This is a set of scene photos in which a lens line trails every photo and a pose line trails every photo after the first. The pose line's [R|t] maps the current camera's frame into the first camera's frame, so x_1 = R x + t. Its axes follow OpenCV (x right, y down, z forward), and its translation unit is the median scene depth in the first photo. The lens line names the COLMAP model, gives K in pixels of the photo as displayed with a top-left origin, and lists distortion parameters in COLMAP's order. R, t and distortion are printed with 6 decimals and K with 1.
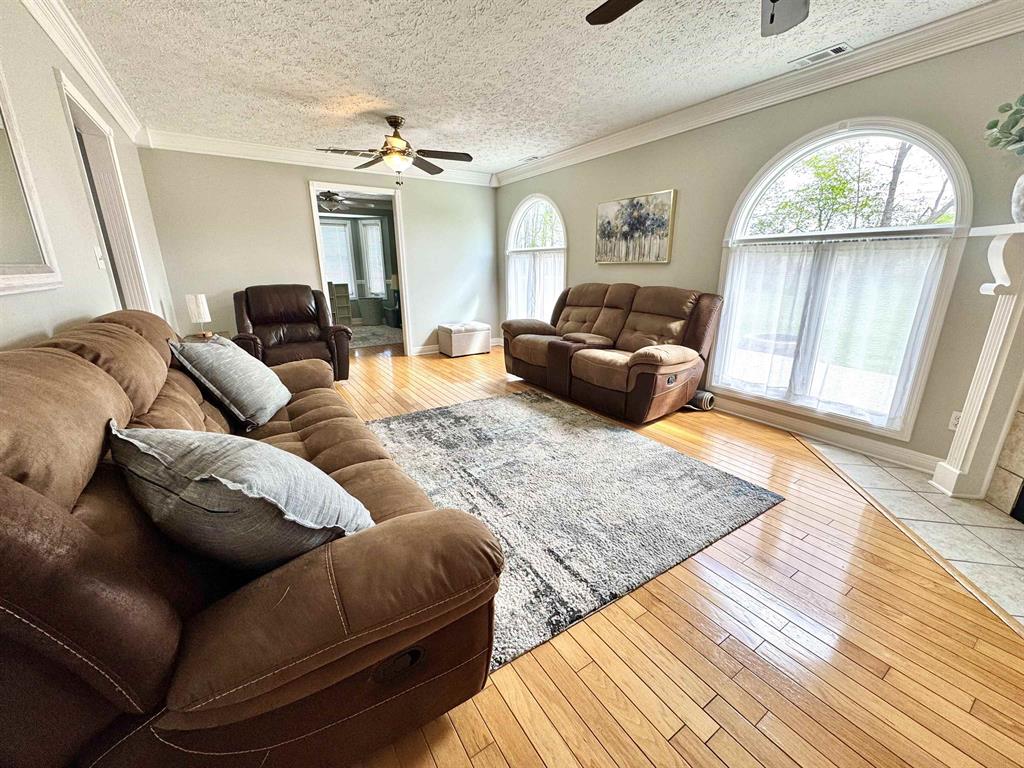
lens RADIAL K [[409.1, 0, 513.0], [0, 409.1, 384.1], [0, 0, 1]] dist [-0.000561, -0.000155]
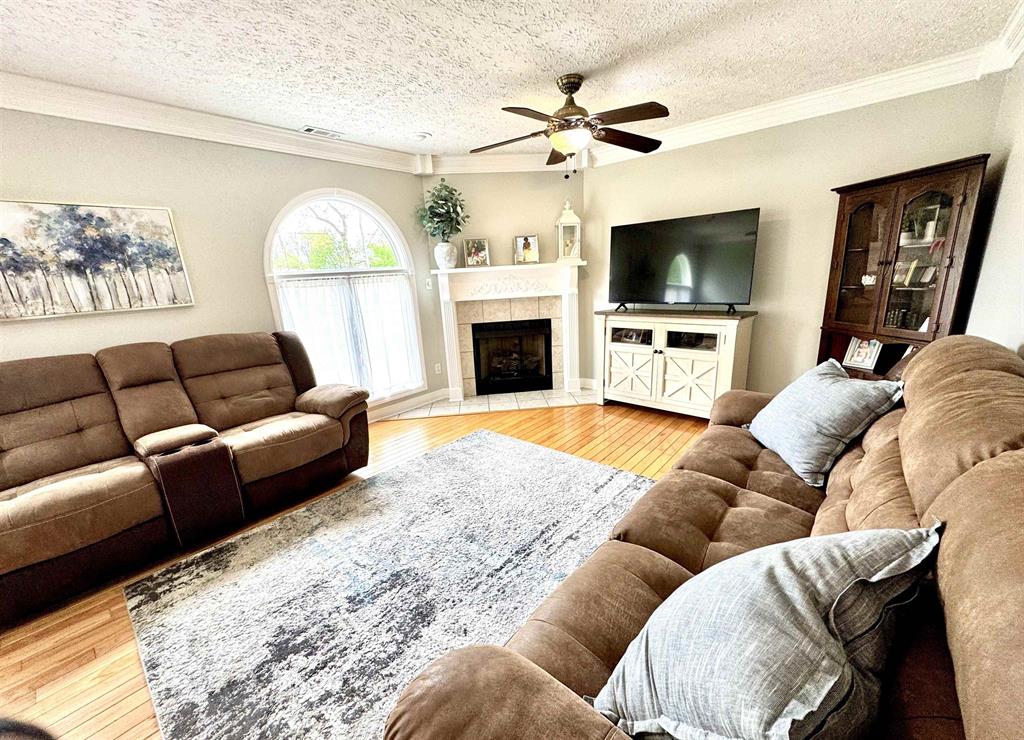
lens RADIAL K [[409.9, 0, 509.4], [0, 409.9, 383.6], [0, 0, 1]] dist [-0.000996, 0.000152]
pose [[-0.275361, -0.240830, 0.930686, -0.548337], [0.320511, 0.889724, 0.325060, -0.247051], [-0.906338, 0.387804, -0.167806, 0.714255]]
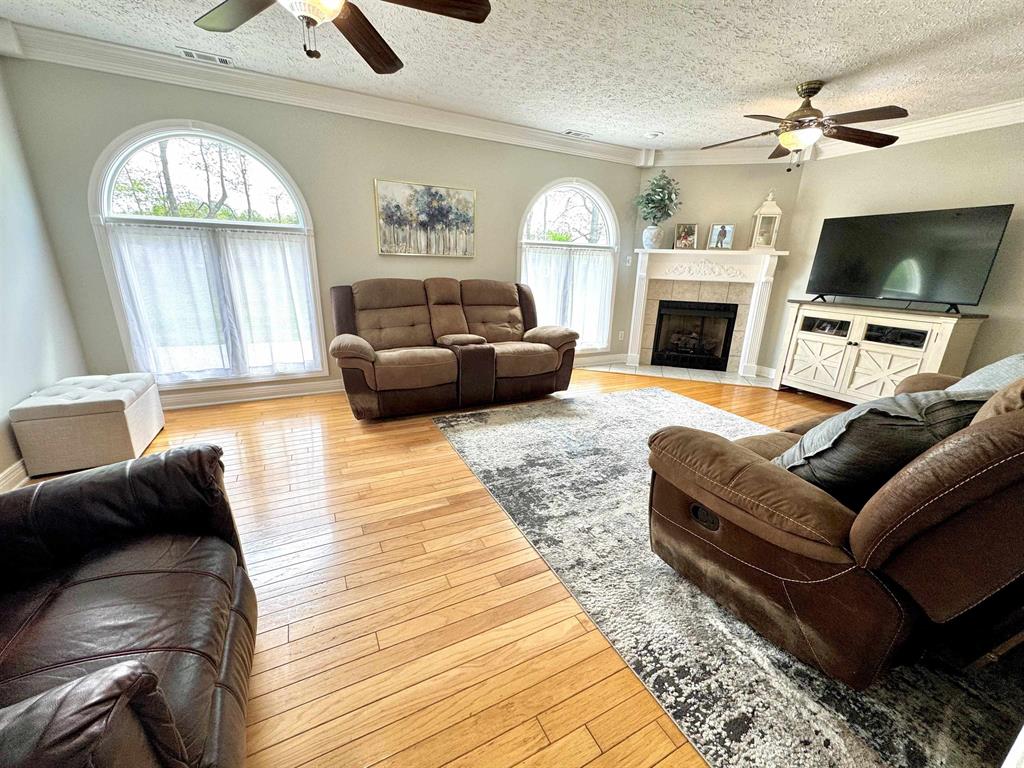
lens RADIAL K [[409.1, 0, 510.5], [0, 409.1, 383.6], [0, 0, 1]] dist [-0.000561, -0.000155]
pose [[0.105815, -0.275834, 0.955363, -0.797597], [0.250020, 0.937273, 0.242919, -0.241241], [-0.962441, 0.213155, 0.168141, 0.862603]]
